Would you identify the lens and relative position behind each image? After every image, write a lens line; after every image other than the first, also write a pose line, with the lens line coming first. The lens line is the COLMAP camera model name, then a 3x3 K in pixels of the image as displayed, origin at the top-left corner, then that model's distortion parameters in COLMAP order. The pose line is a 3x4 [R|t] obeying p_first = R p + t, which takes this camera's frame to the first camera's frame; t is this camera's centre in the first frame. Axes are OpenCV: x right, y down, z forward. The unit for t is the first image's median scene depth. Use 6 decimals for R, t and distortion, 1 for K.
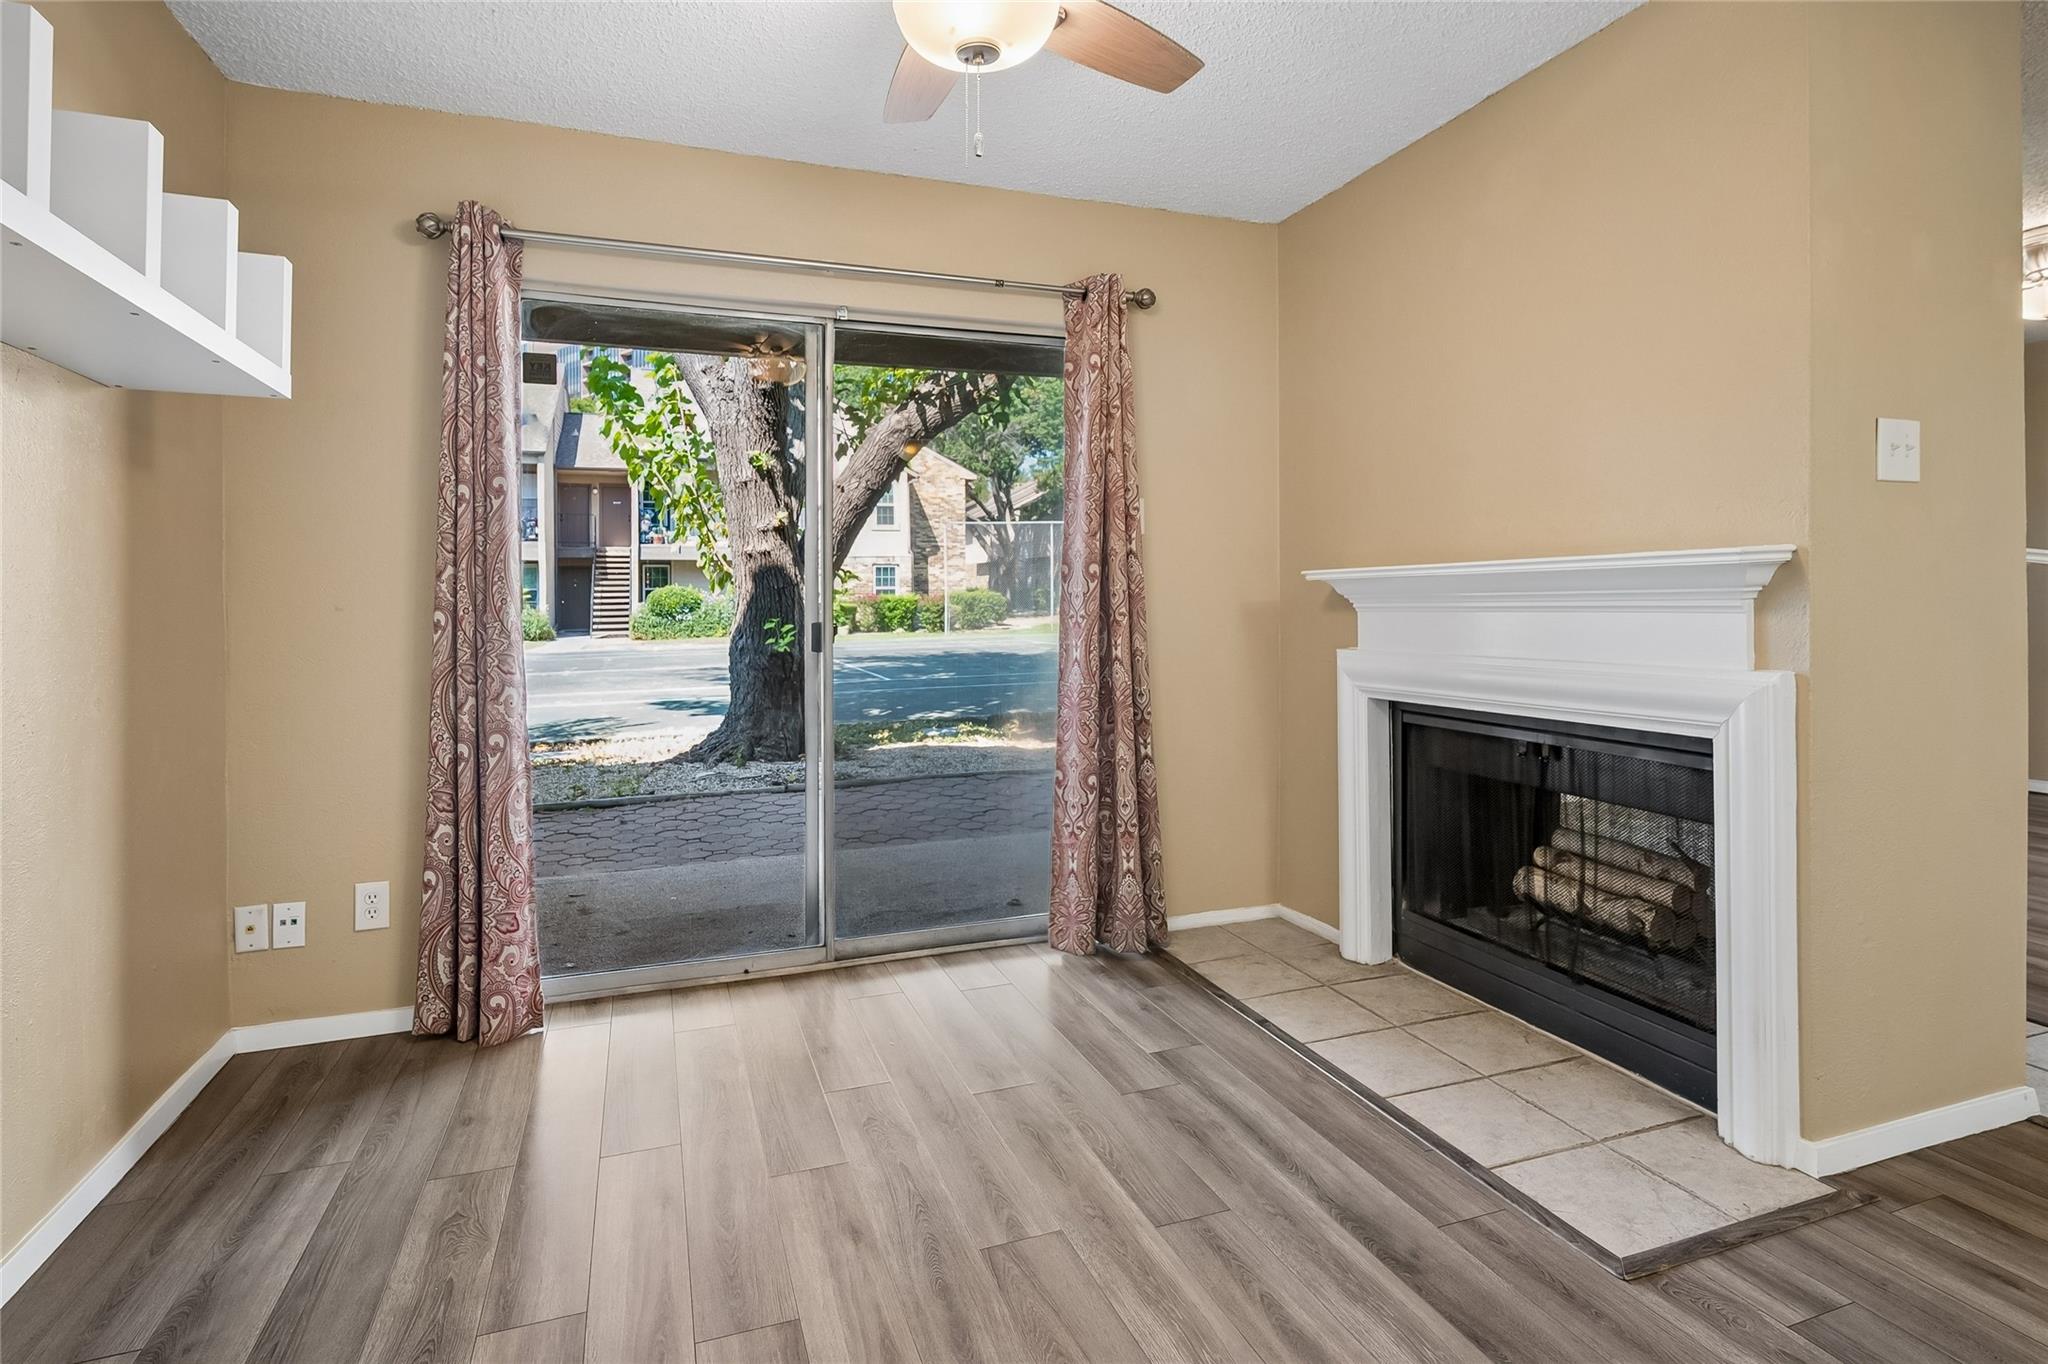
lens RADIAL K [[1038.9, 0, 1031.7], [0, 1038.9, 600.6], [0, 0, 1]] dist [0.002238, 0.000398]
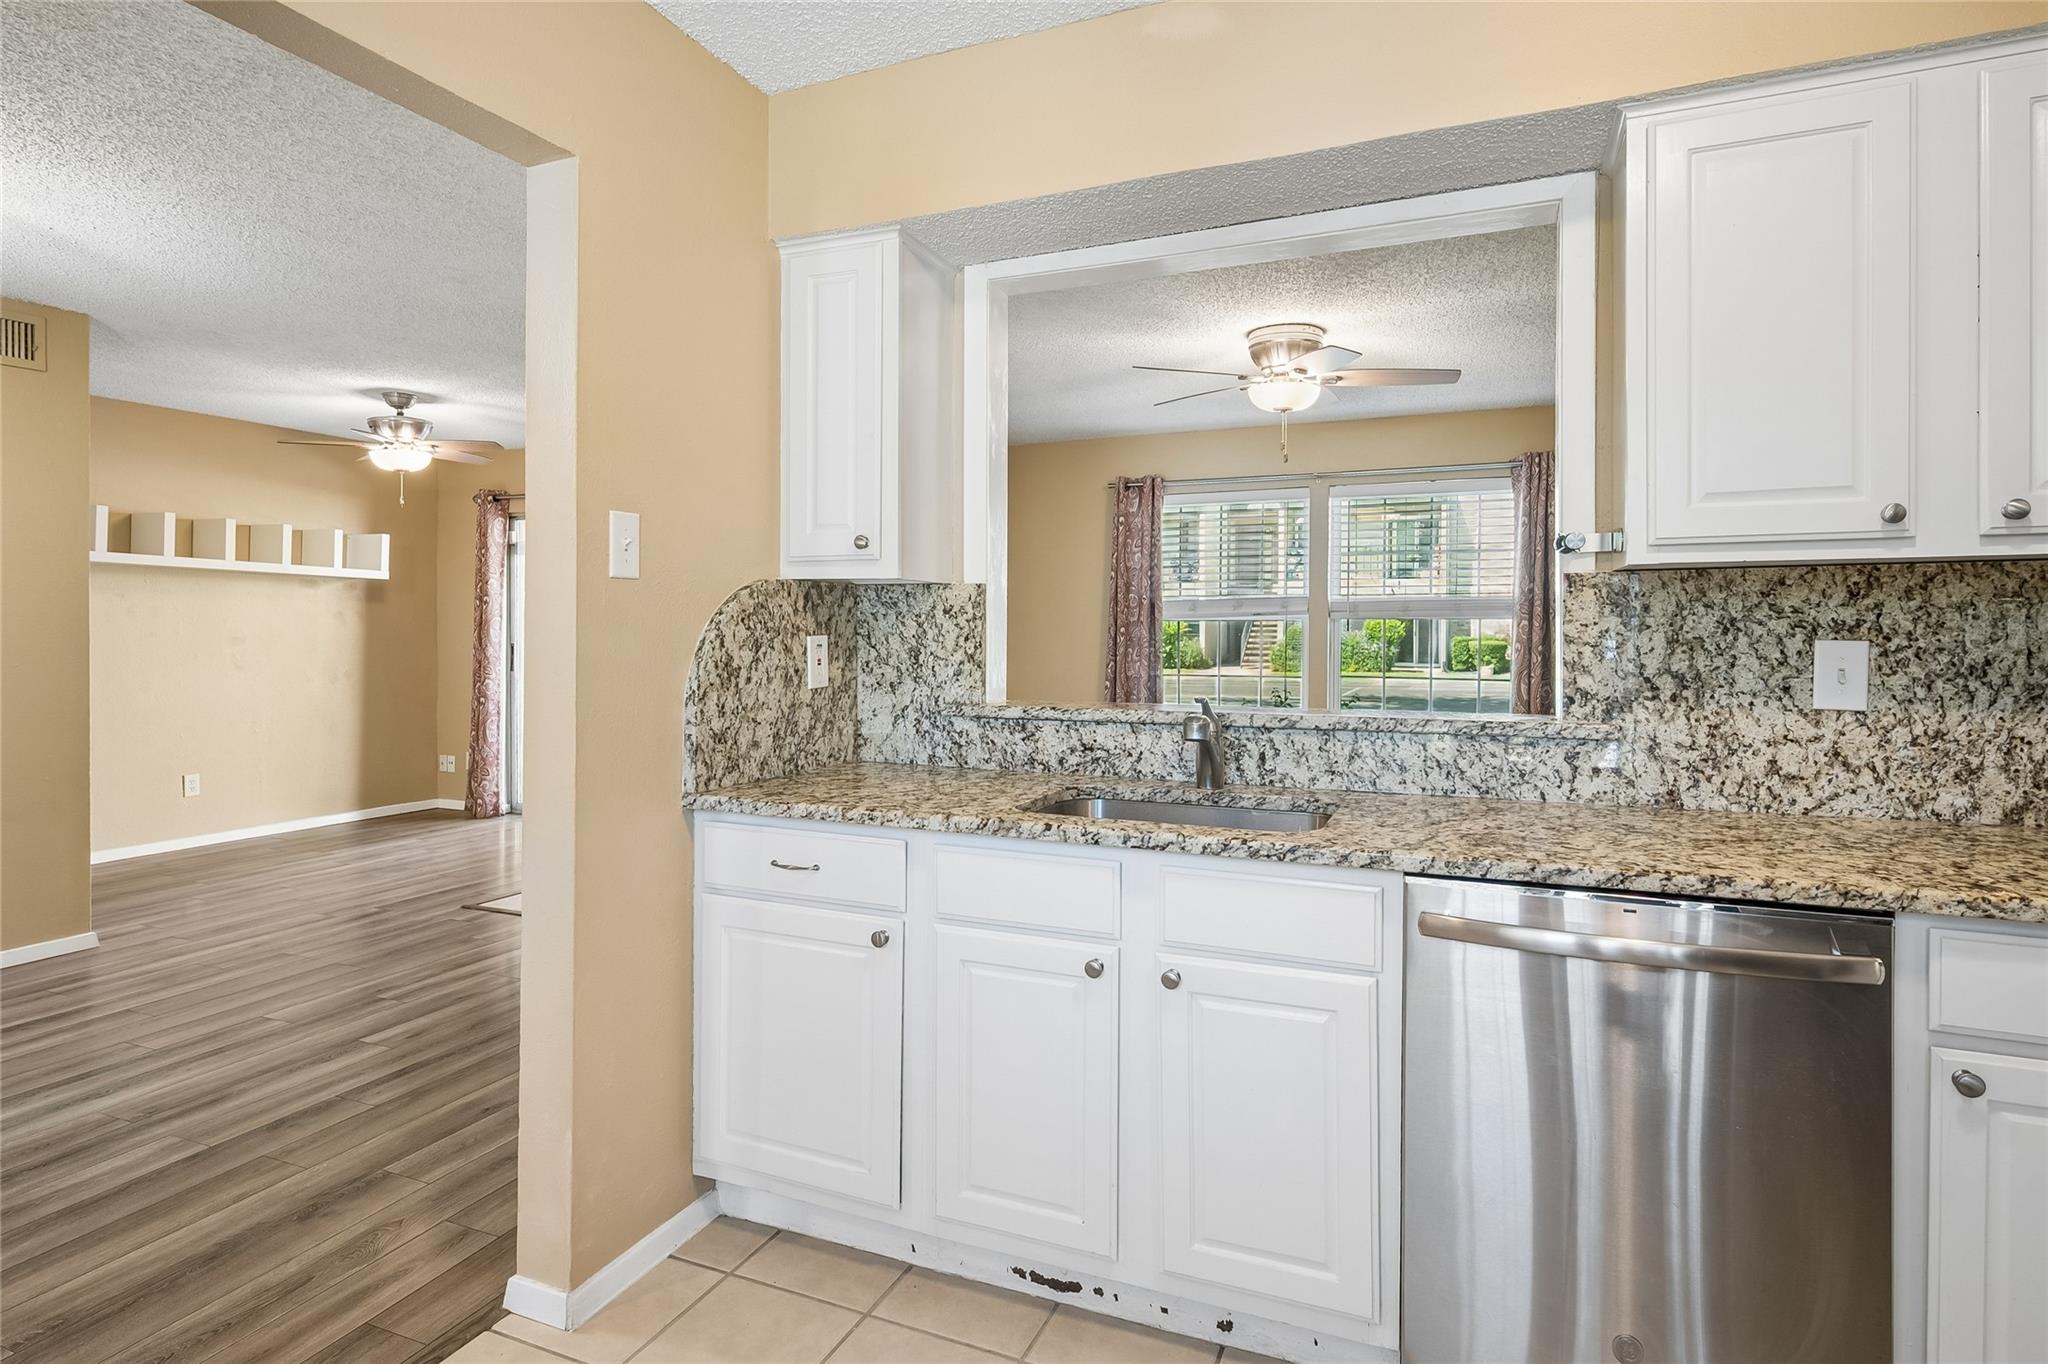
lens RADIAL K [[1099.2, 0, 1007.0], [0, 1099.2, 640.0], [0, 0, 1]] dist [-0.003871, -0.001485]
pose [[0.719660, 0.017339, -0.694110, 2.321981], [-0.011937, 0.999849, 0.012600, -0.062956], [0.694224, -0.000783, 0.719758, -0.047651]]
